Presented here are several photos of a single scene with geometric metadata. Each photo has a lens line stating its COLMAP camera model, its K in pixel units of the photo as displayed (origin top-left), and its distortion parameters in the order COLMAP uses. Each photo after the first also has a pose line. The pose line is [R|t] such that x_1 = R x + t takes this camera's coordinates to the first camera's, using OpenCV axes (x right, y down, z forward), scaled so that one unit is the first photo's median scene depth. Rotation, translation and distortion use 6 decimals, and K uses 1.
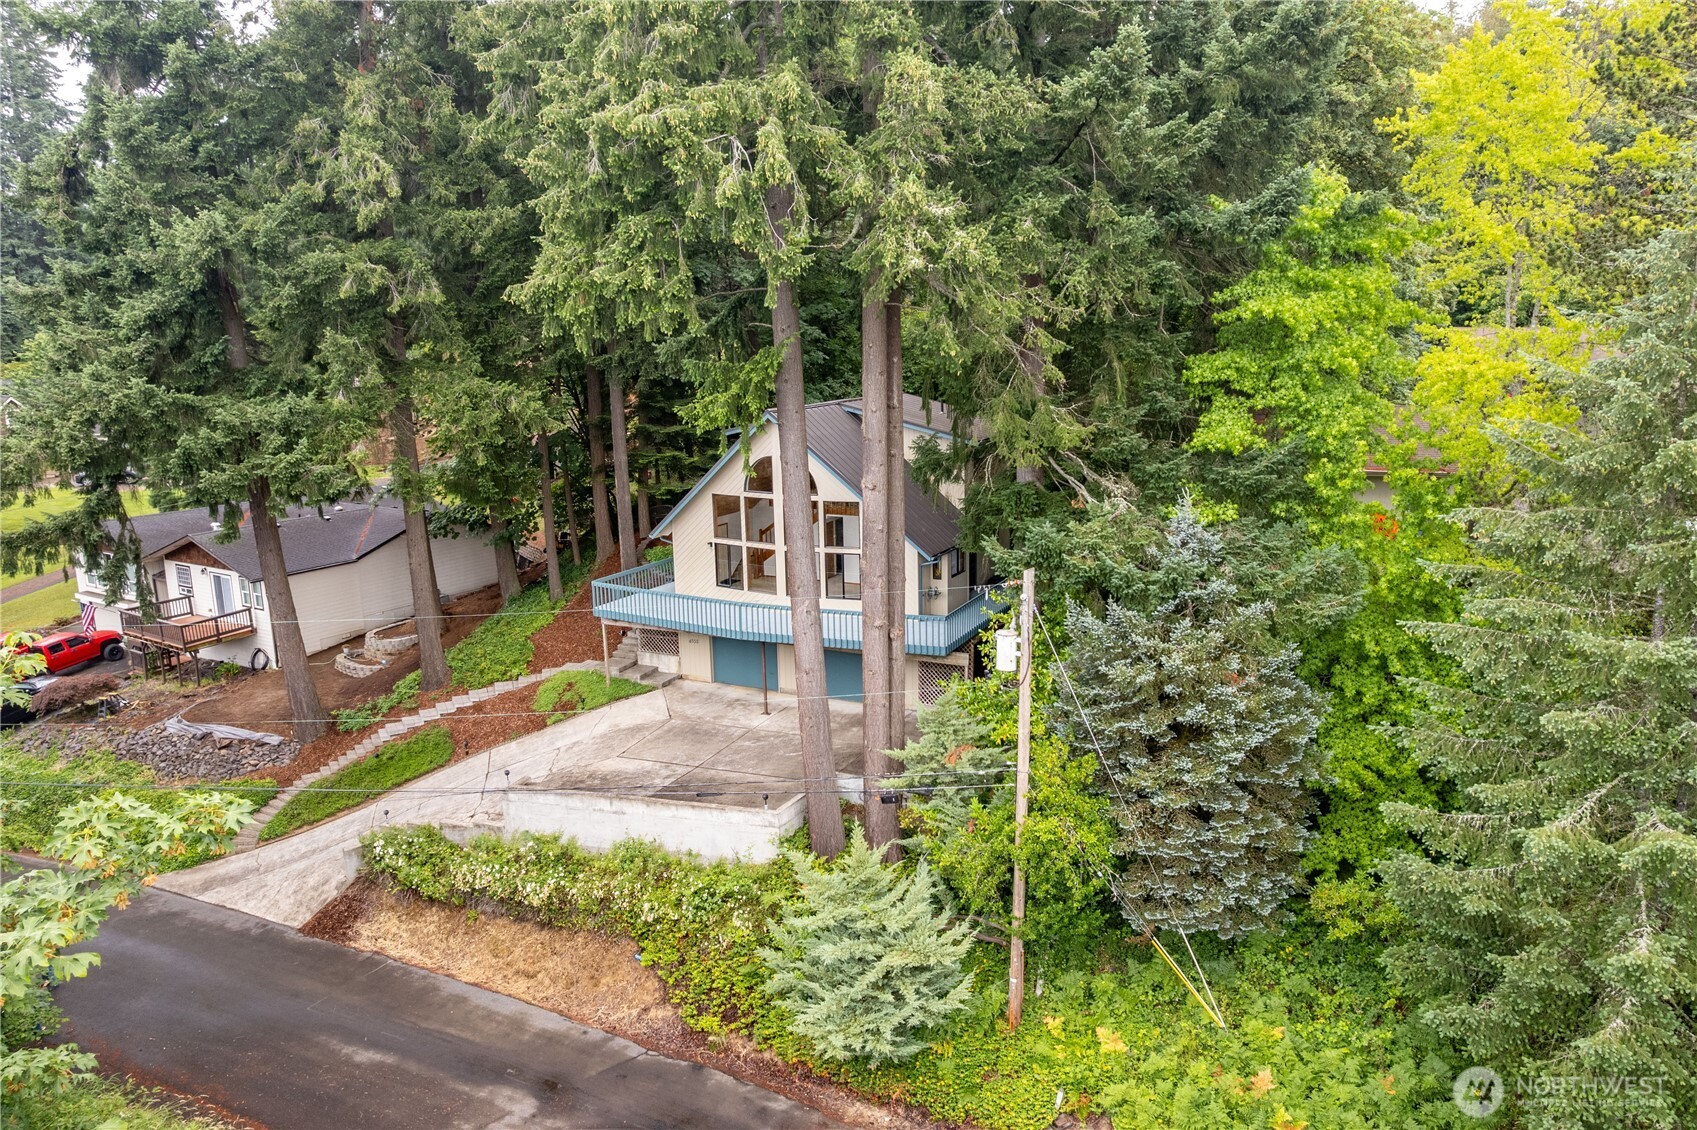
lens RADIAL K [[1119.0, 0, 848.5], [0, 1119.0, 565.0], [0, 0, 1]] dist [-0.080328, 0.061742]
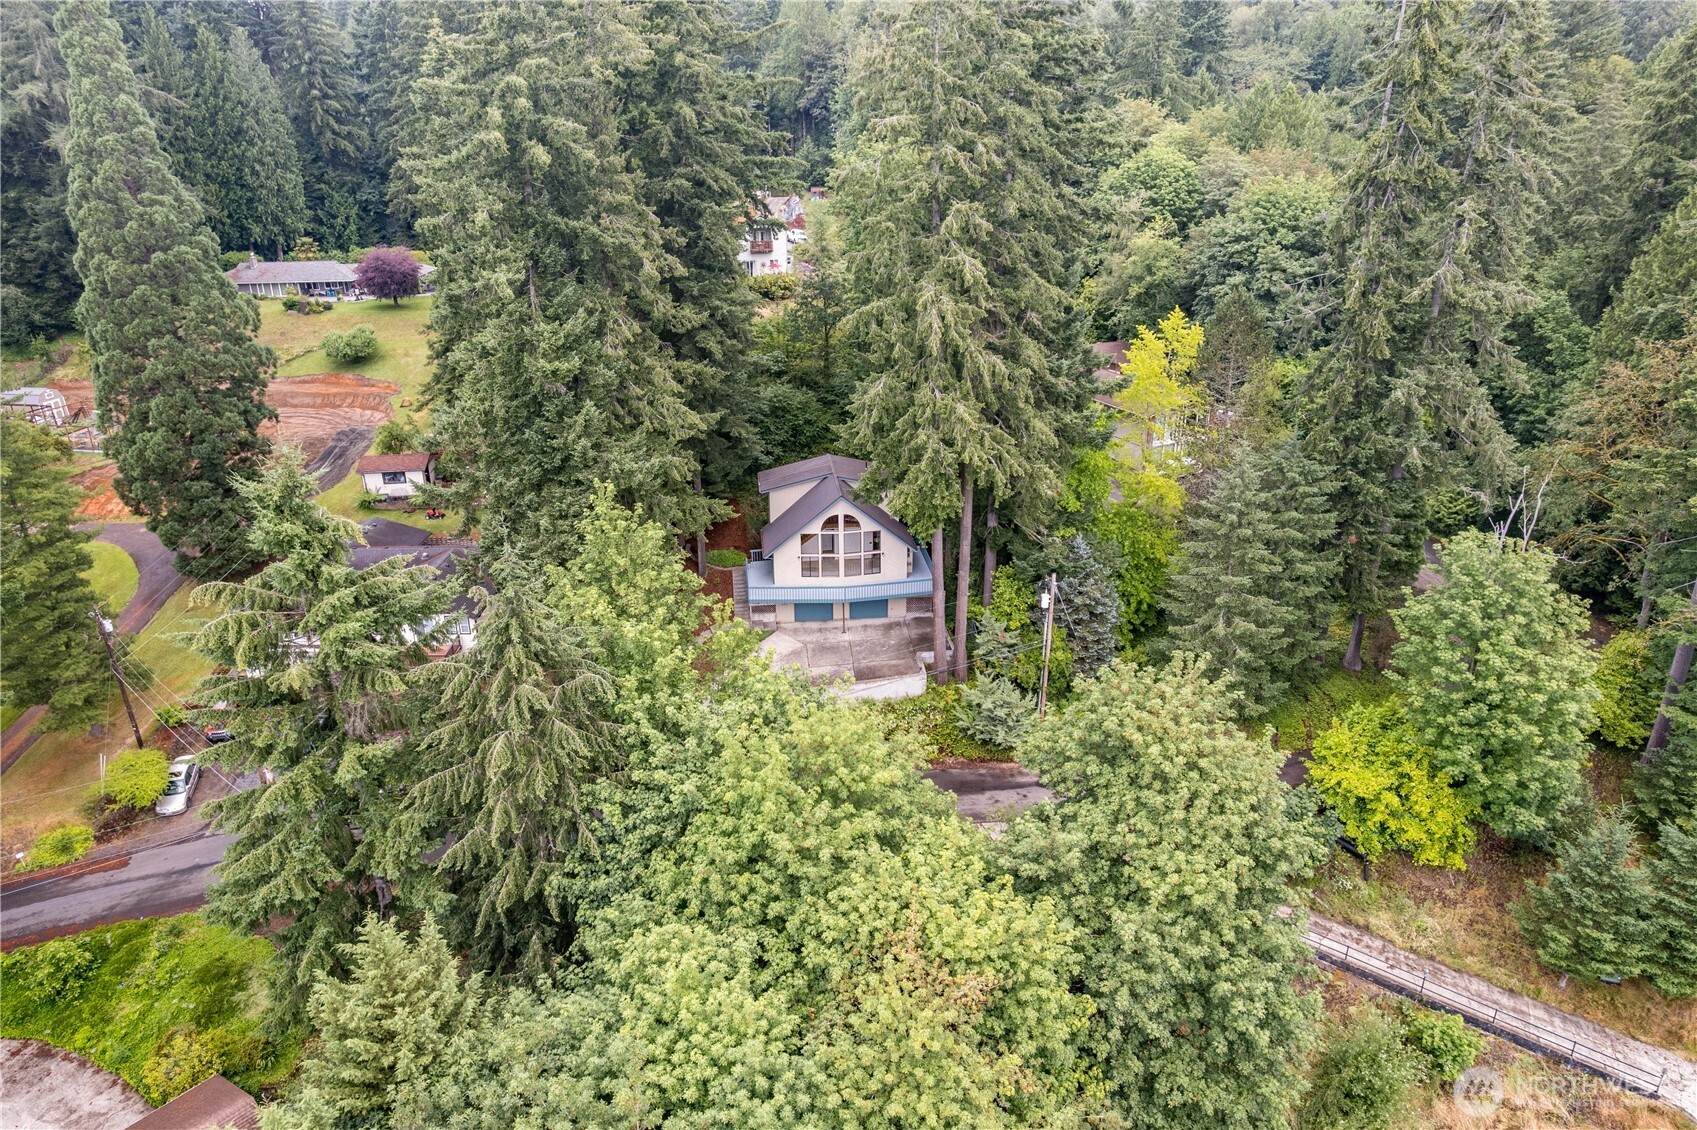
lens RADIAL K [[1119.0, 0, 848.5], [0, 1119.0, 565.0], [0, 0, 1]] dist [-0.080328, 0.061742]
pose [[0.857249, -0.172035, 0.485313, -1.029525], [0.105896, 0.981290, 0.160798, -0.320279], [-0.503895, -0.086451, 0.859428, -0.758368]]
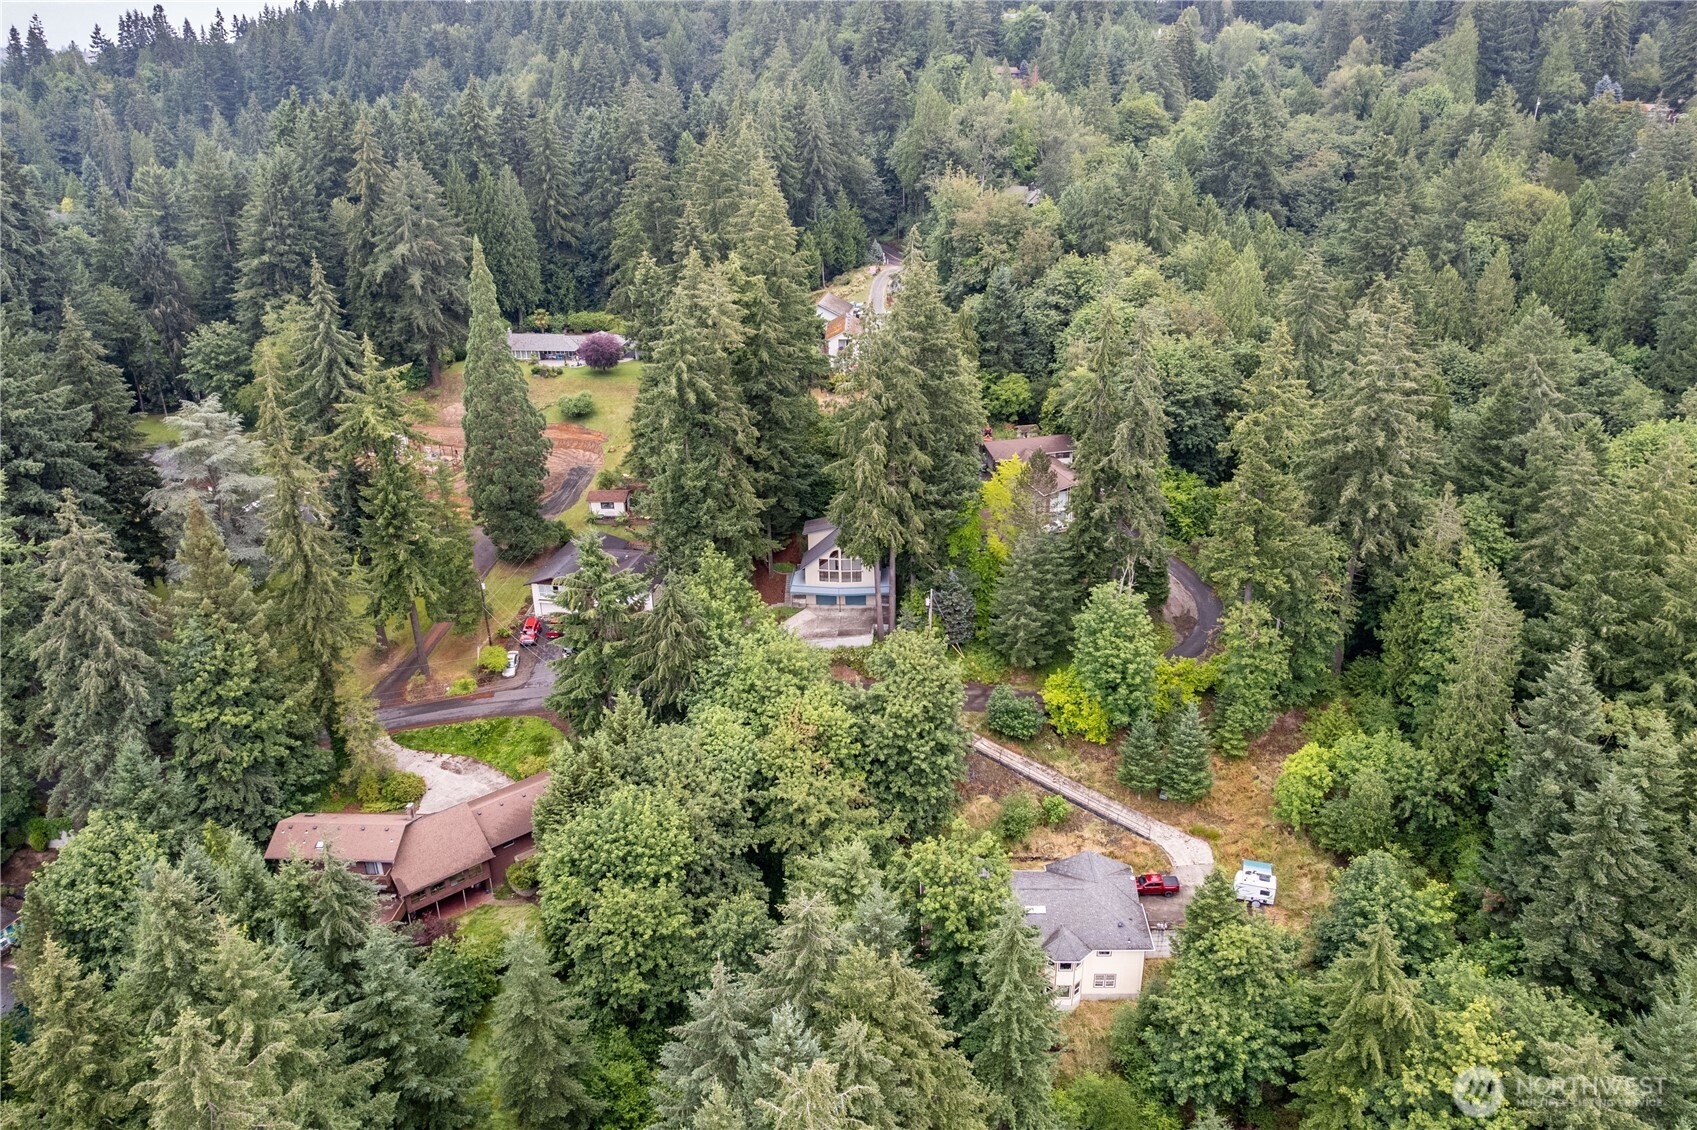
lens RADIAL K [[1119.0, 0, 848.5], [0, 1119.0, 565.0], [0, 0, 1]] dist [-0.080328, 0.061742]
pose [[0.924183, -0.129040, 0.359492, -1.411021], [0.072492, 0.983354, 0.166614, -0.673464], [-0.375007, -0.127922, 0.918153, -2.553346]]
